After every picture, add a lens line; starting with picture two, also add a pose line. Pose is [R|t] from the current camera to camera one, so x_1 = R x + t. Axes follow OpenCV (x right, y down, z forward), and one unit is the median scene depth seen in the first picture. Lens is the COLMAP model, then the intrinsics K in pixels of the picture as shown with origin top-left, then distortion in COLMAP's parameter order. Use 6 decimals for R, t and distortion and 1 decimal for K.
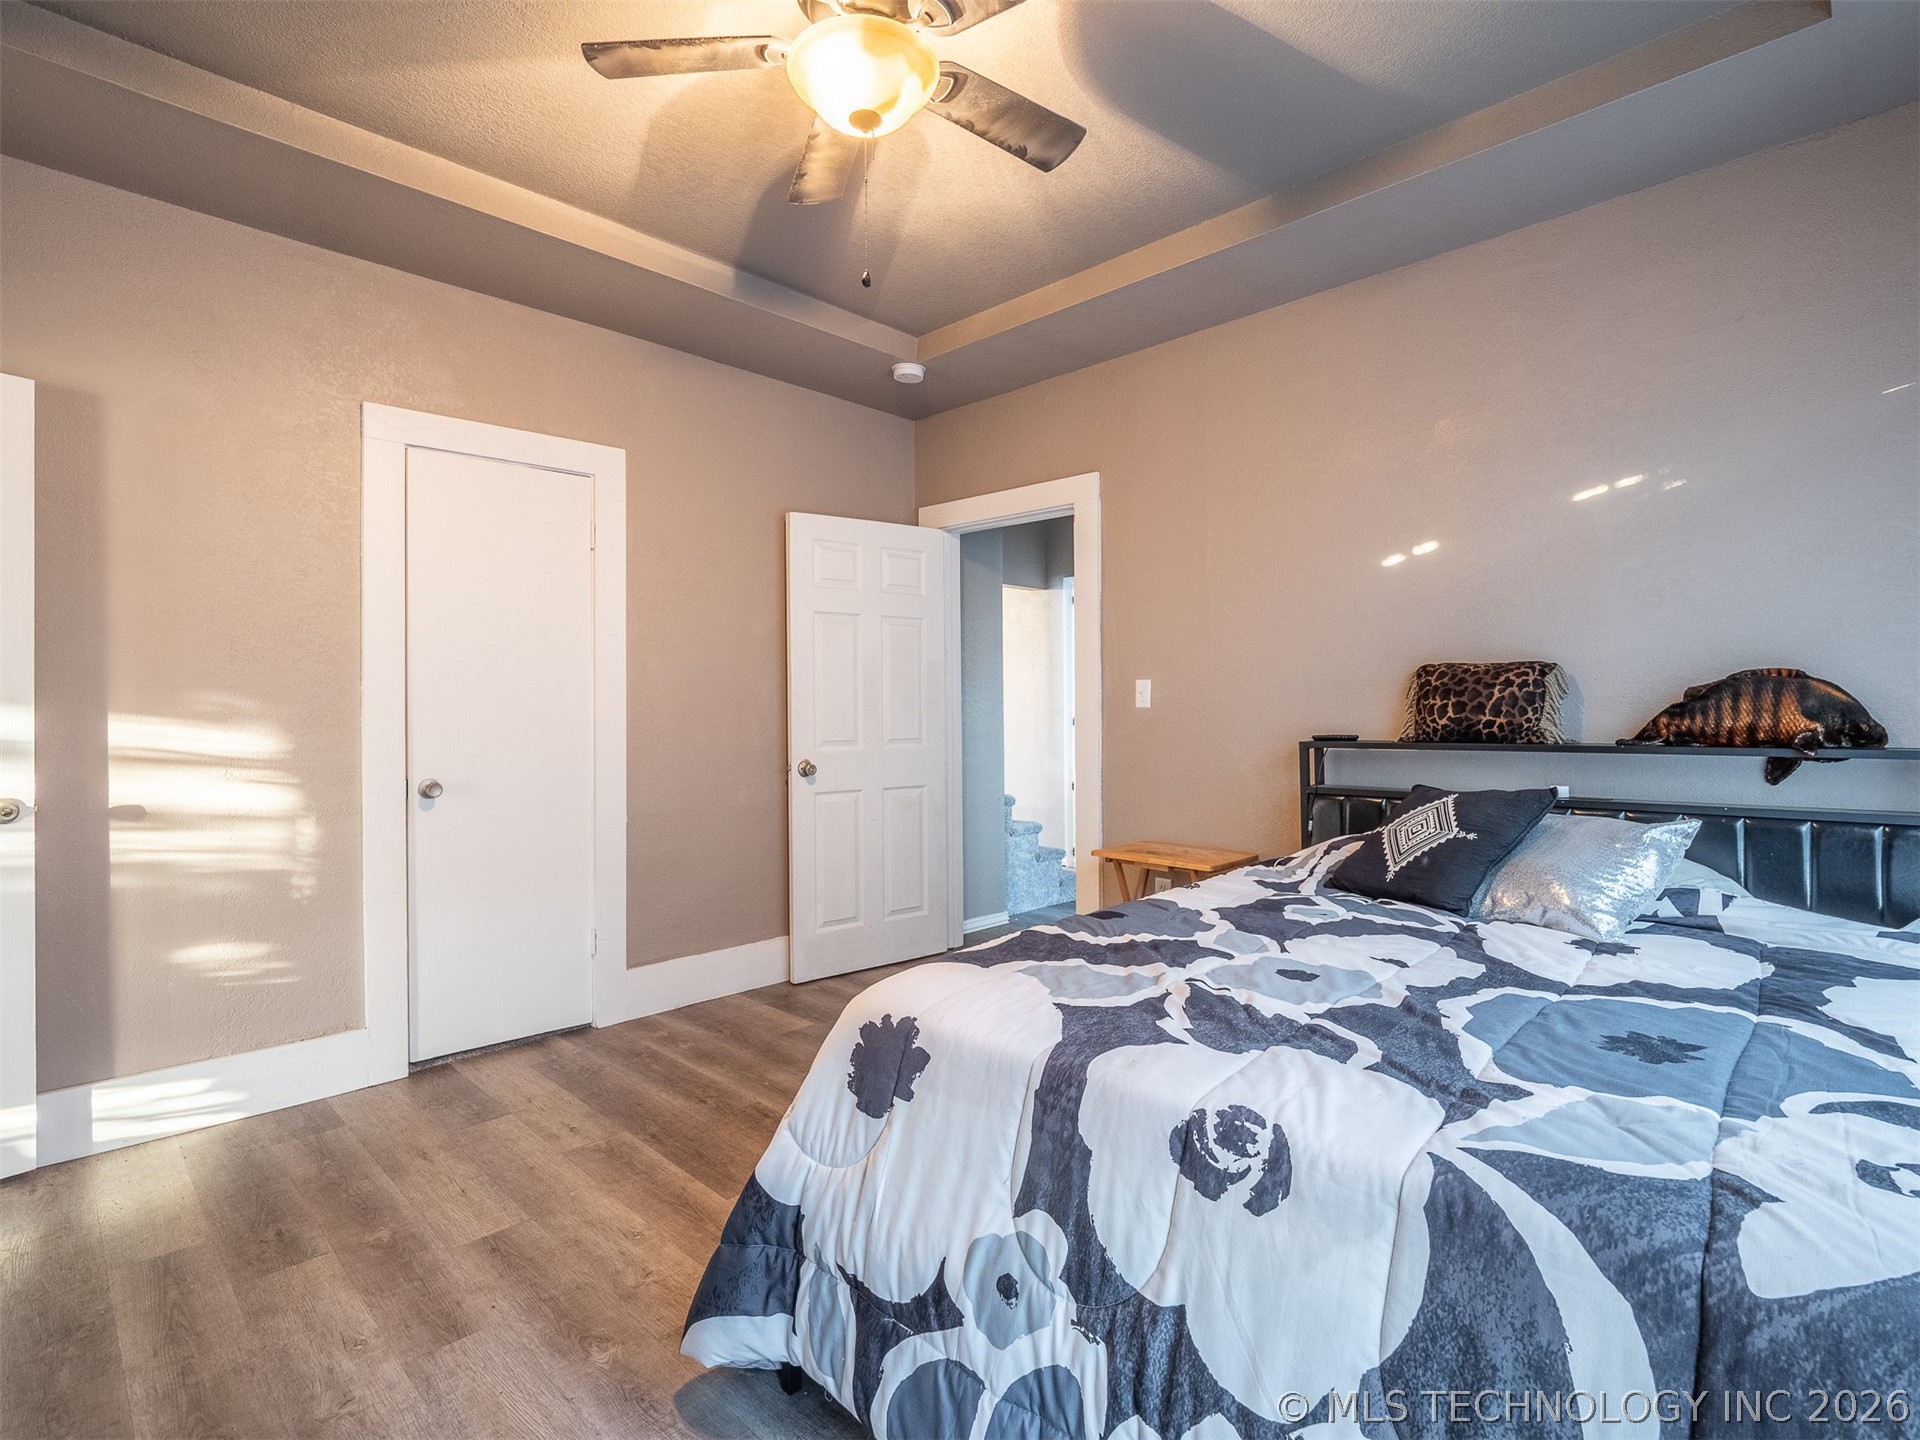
lens RADIAL K [[935.0, 0, 939.7], [0, 935.0, 711.8], [0, 0, 1]] dist [0.014662, -0.005852]
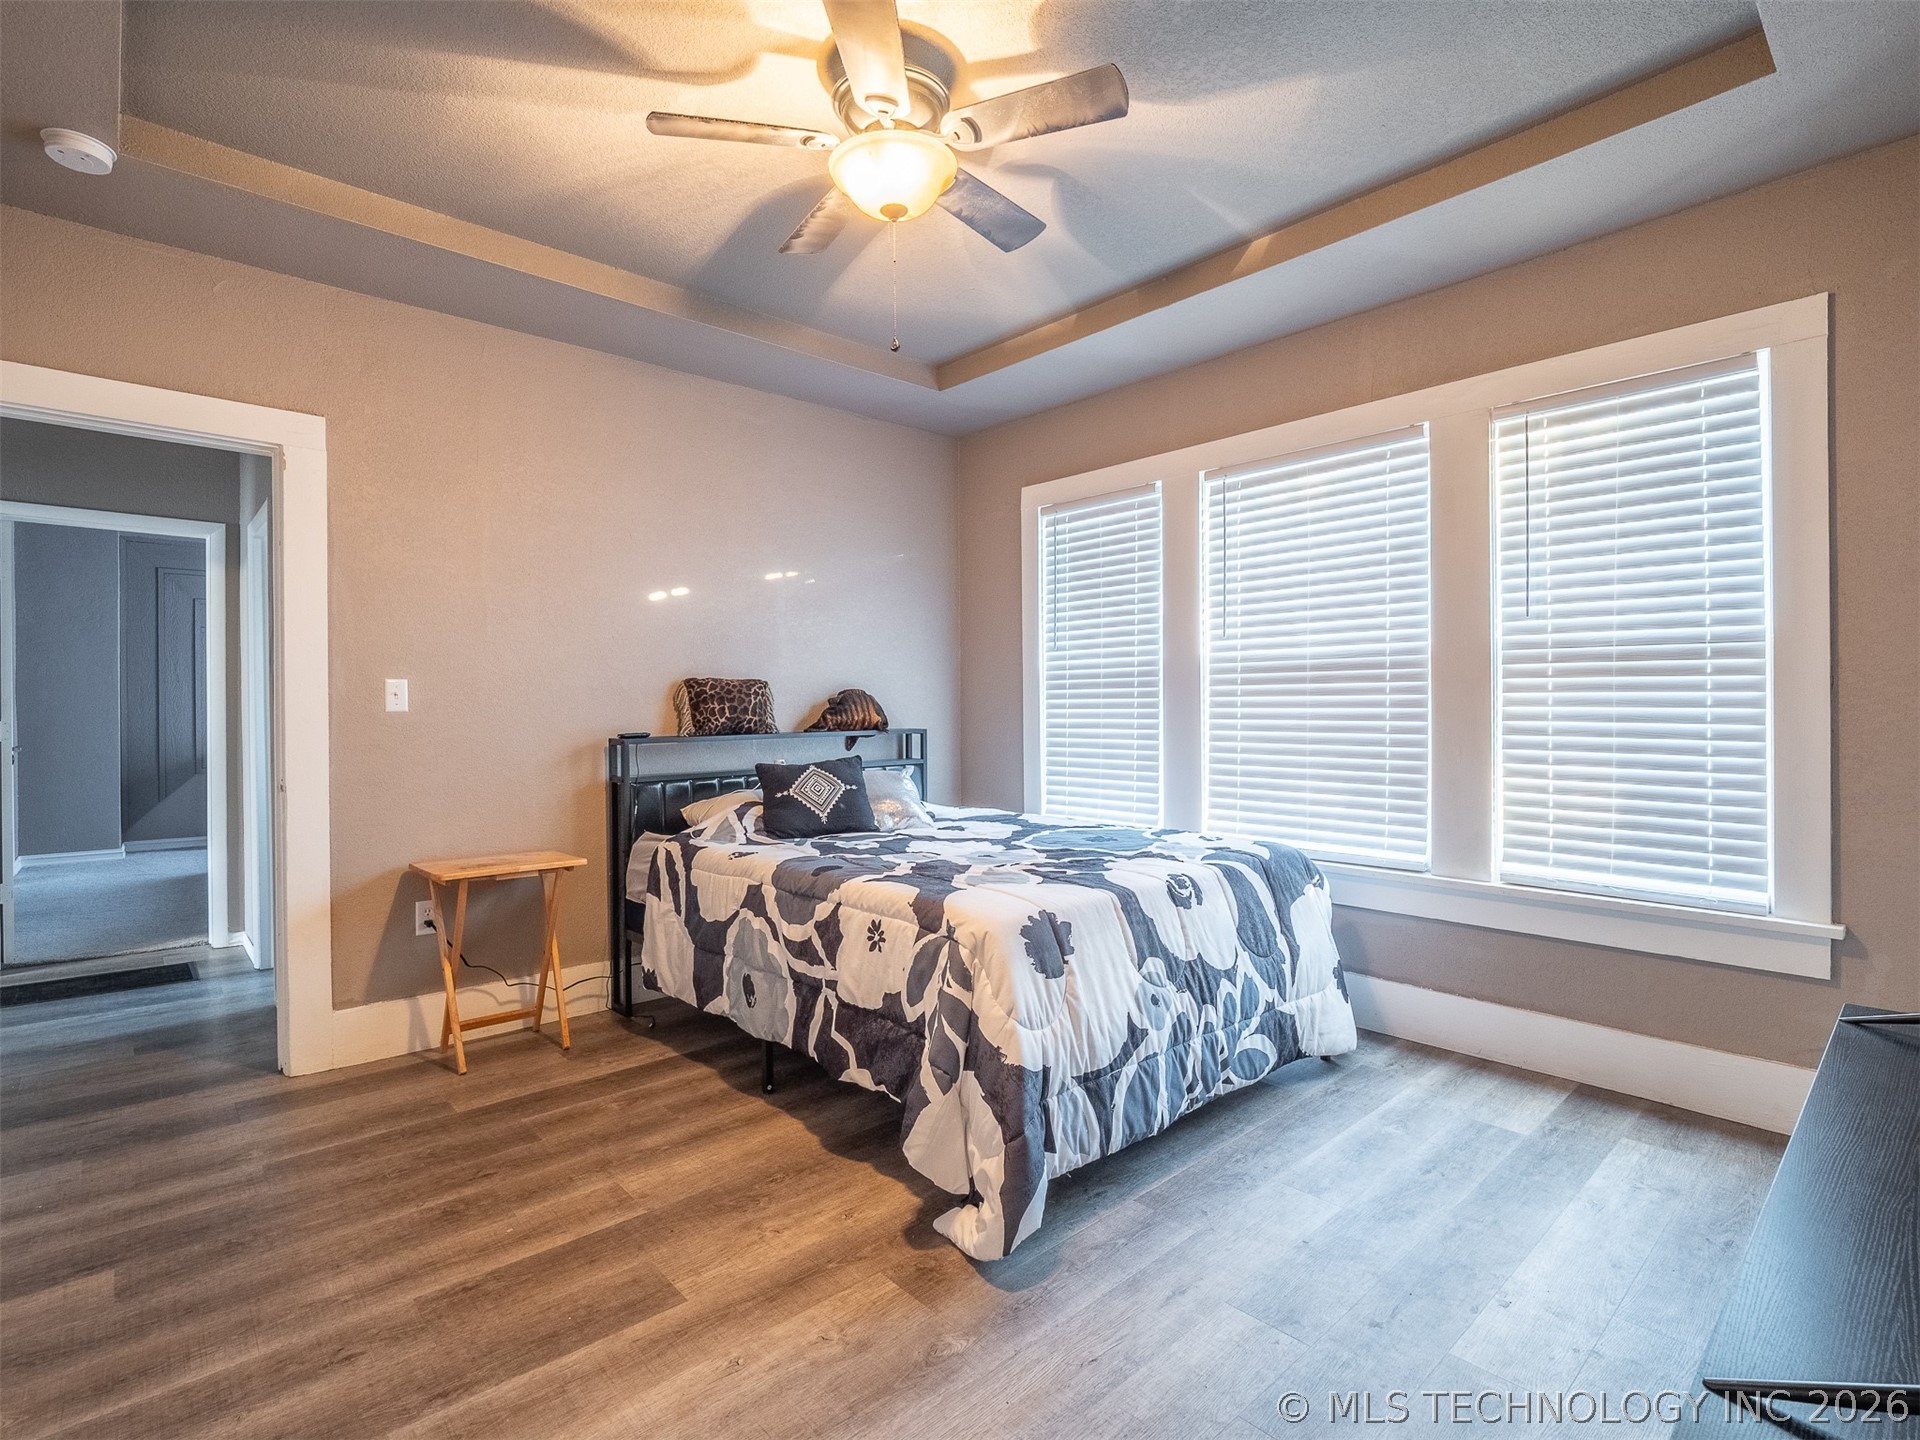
lens RADIAL K [[935.0, 0, 950.0], [0, 935.0, 717.7], [0, 0, 1]] dist [0.014662, -0.005852]
pose [[0.059251, -0.000632, 0.998243, -0.867704], [0.013227, 0.999913, -0.000152, 0.012161], [-0.998155, 0.013212, 0.059254, 0.601837]]
